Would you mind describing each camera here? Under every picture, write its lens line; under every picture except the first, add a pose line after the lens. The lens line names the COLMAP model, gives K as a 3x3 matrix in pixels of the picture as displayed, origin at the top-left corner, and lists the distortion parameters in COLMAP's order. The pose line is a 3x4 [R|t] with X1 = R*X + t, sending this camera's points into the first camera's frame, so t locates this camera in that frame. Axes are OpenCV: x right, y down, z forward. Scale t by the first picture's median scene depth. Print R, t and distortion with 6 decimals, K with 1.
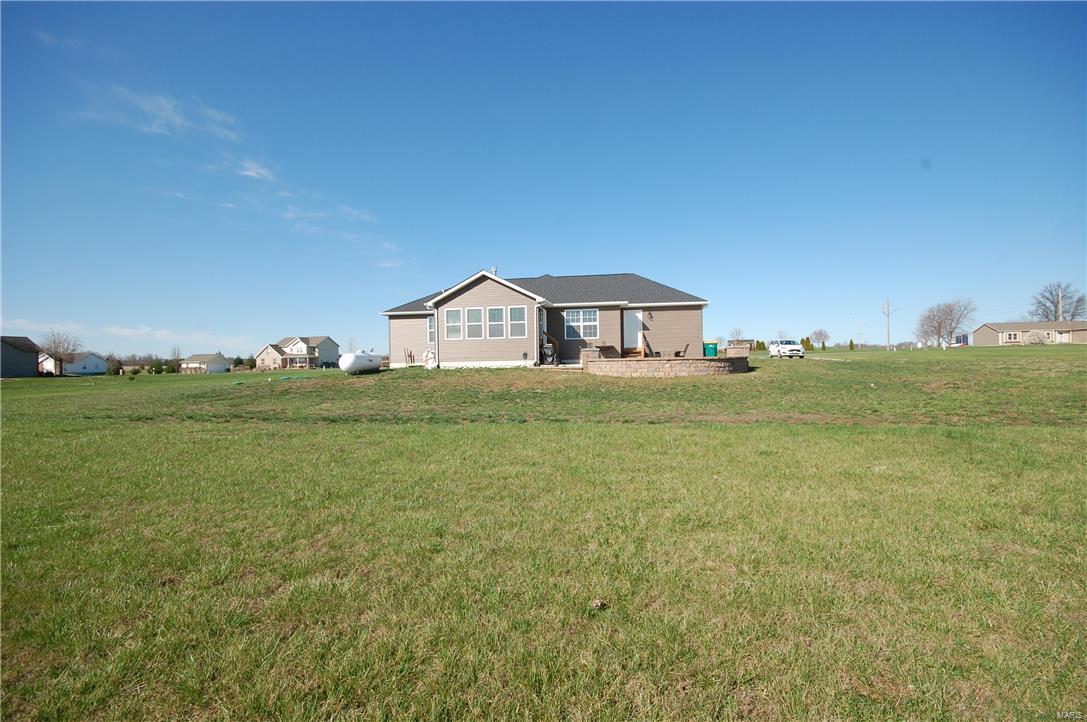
lens RADIAL K [[479.7, 0, 543.1], [0, 479.7, 360.2], [0, 0, 1]] dist [-0.000199, -0.002310]
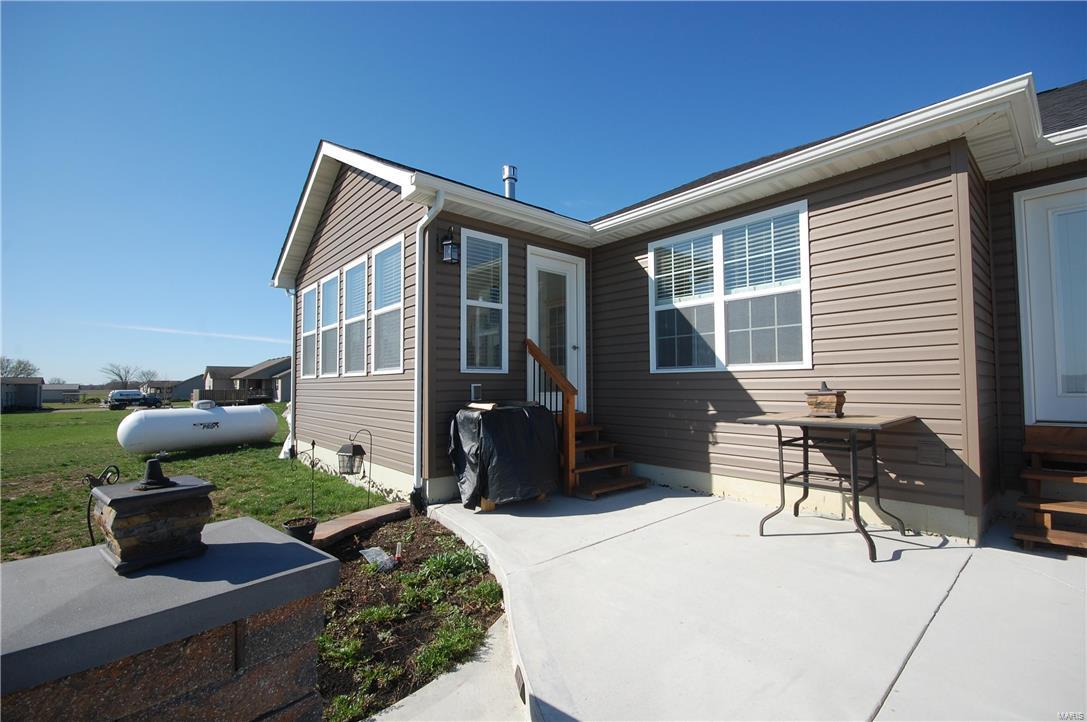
lens RADIAL K [[479.7, 0, 545.0], [0, 479.7, 362.0], [0, 0, 1]] dist [-0.000199, -0.002310]
pose [[0.773536, -0.021558, -0.633386, 0.150666], [-0.002653, 0.999302, -0.037252, -0.040754], [0.633747, 0.030496, 0.772939, 0.799558]]
